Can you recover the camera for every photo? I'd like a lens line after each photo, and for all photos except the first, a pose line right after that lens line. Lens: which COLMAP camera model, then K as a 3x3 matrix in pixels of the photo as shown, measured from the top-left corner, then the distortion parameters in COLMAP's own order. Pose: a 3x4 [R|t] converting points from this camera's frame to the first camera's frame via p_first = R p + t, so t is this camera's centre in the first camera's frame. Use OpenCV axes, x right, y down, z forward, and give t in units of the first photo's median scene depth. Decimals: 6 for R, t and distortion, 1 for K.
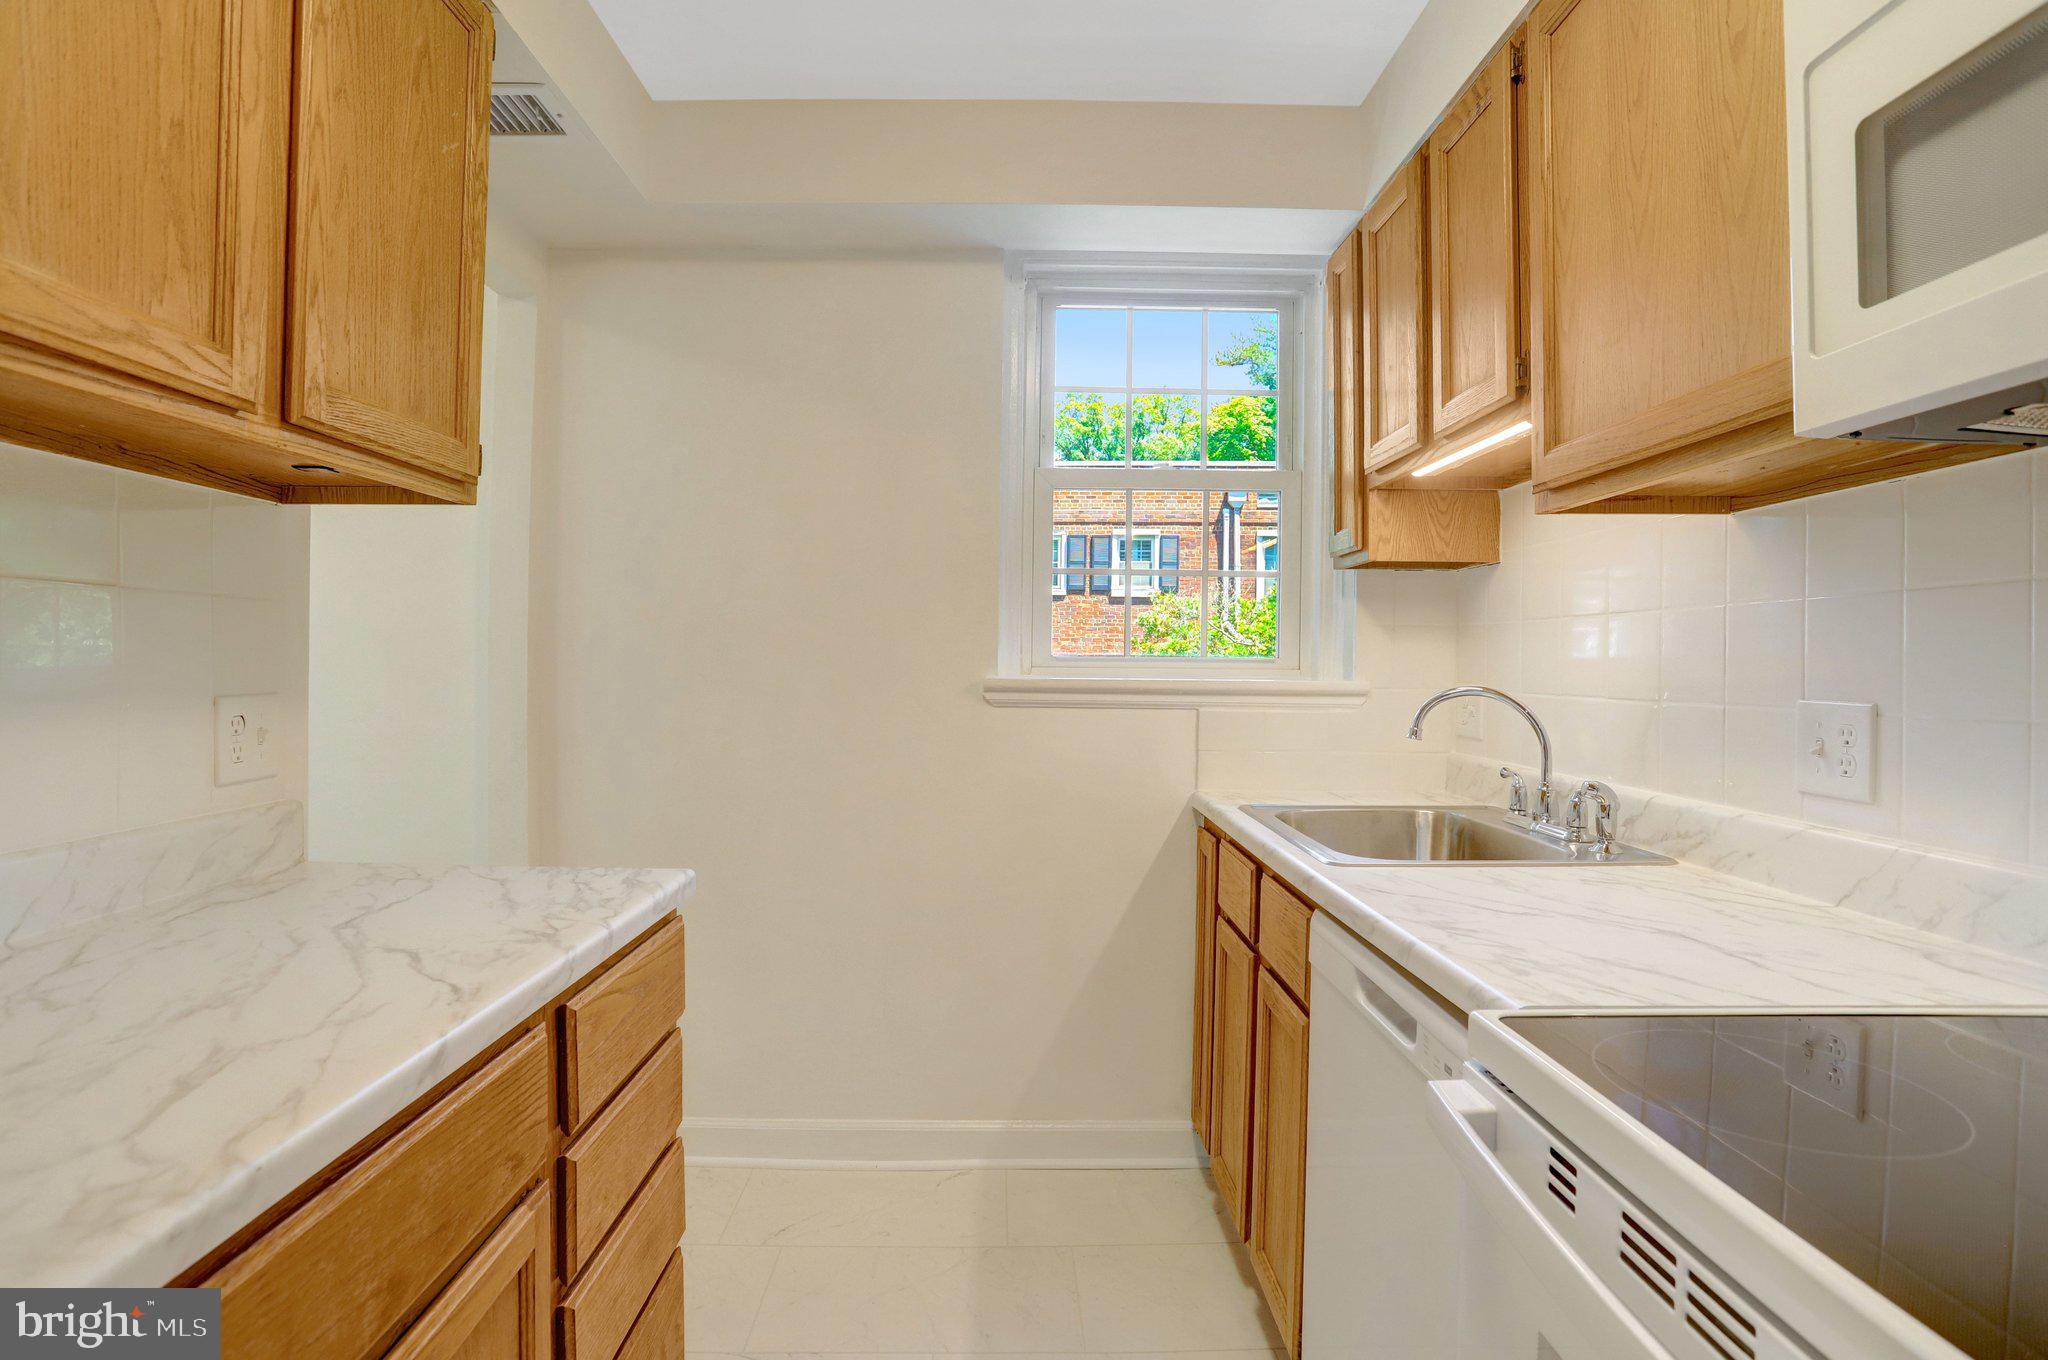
lens RADIAL K [[1007.2, 0, 988.7], [0, 1007.2, 687.1], [0, 0, 1]] dist [-0.069813, 0.030752]
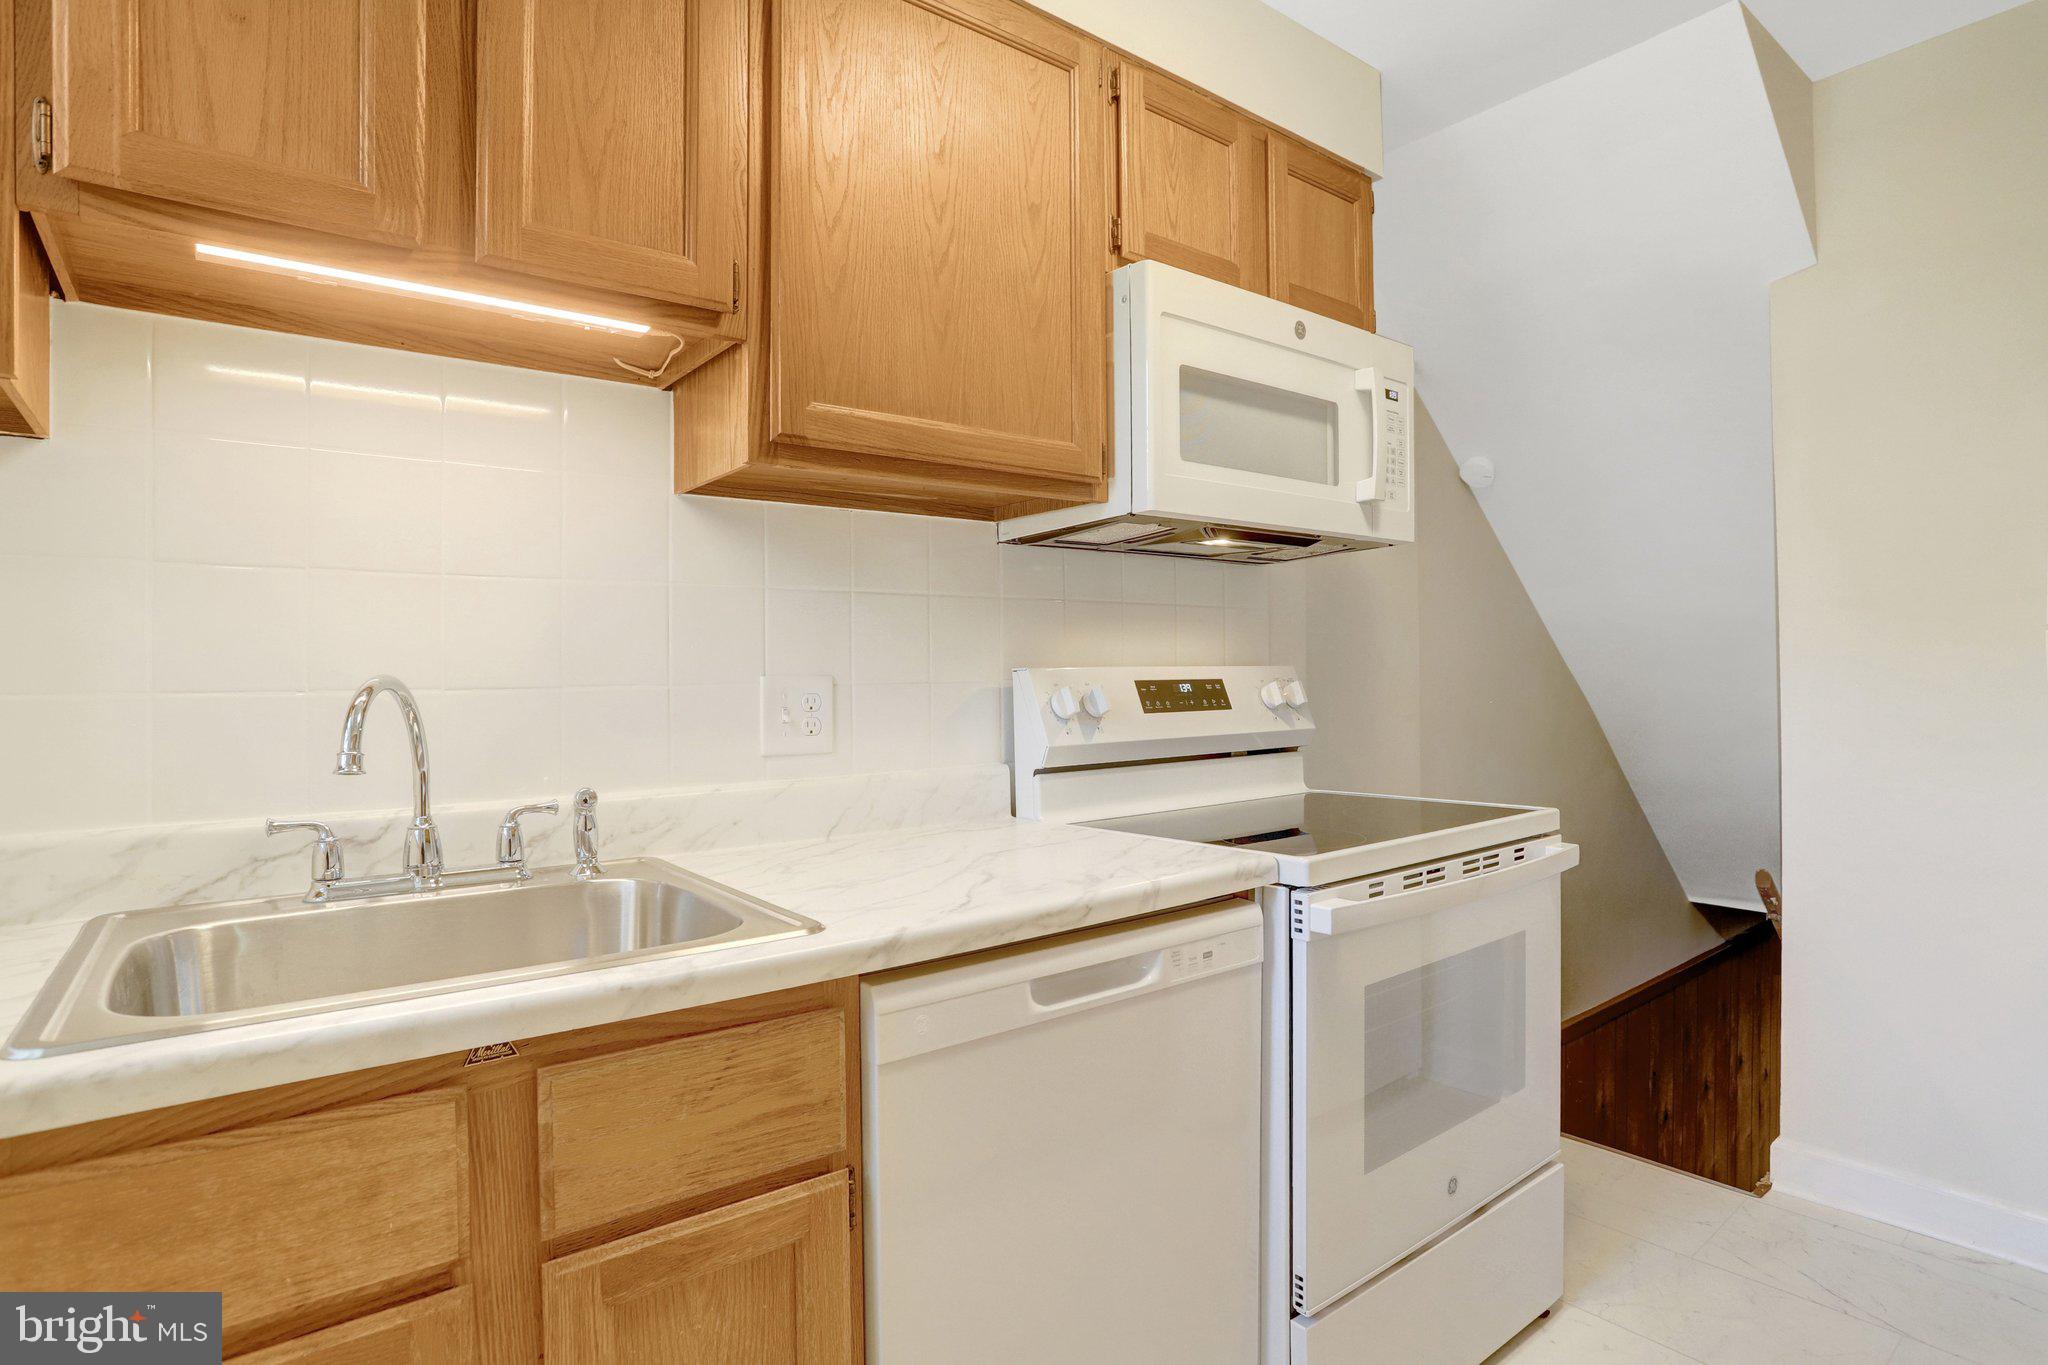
lens RADIAL K [[1019.5, 0, 1030.3], [0, 1019.5, 669.9], [0, 0, 1]] dist [-0.067700, 0.030026]
pose [[-0.618823, 0.008660, 0.785483, -0.281191], [0.027542, 0.999564, 0.010678, 0.001140], [-0.785047, 0.028242, -0.618791, 1.382173]]
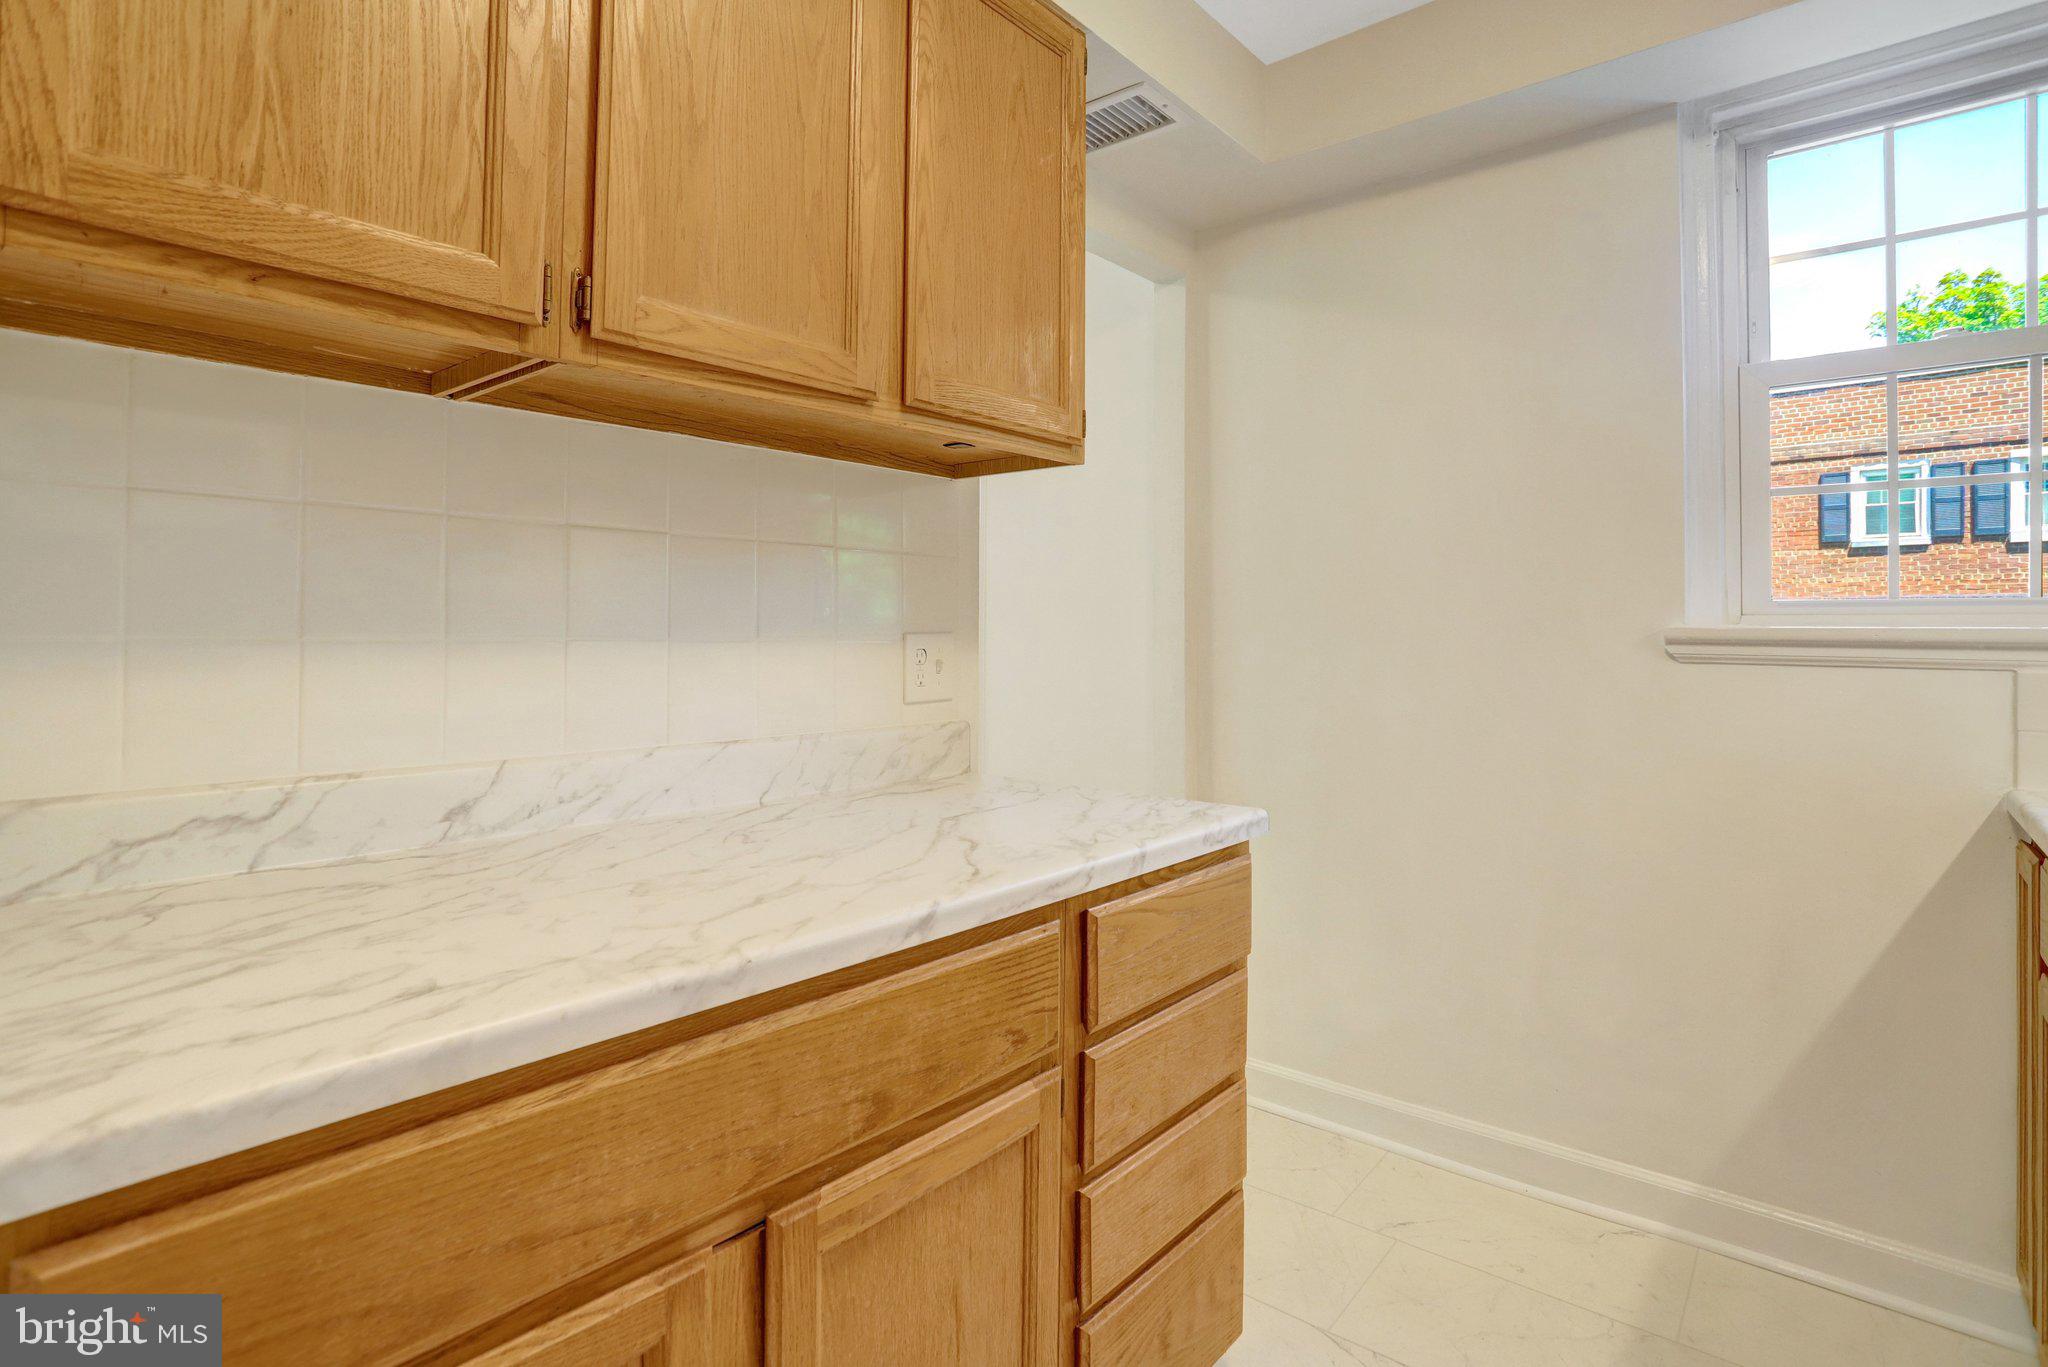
lens RADIAL K [[1004.1, 0, 1026.7], [0, 1004.1, 628.9], [0, 0, 1]] dist [-0.074564, 0.029543]
pose [[0.770765, -0.004786, -0.637101, 0.153799], [-0.015742, 0.999523, -0.026553, 0.033346], [0.636925, 0.030496, 0.770323, 0.082490]]
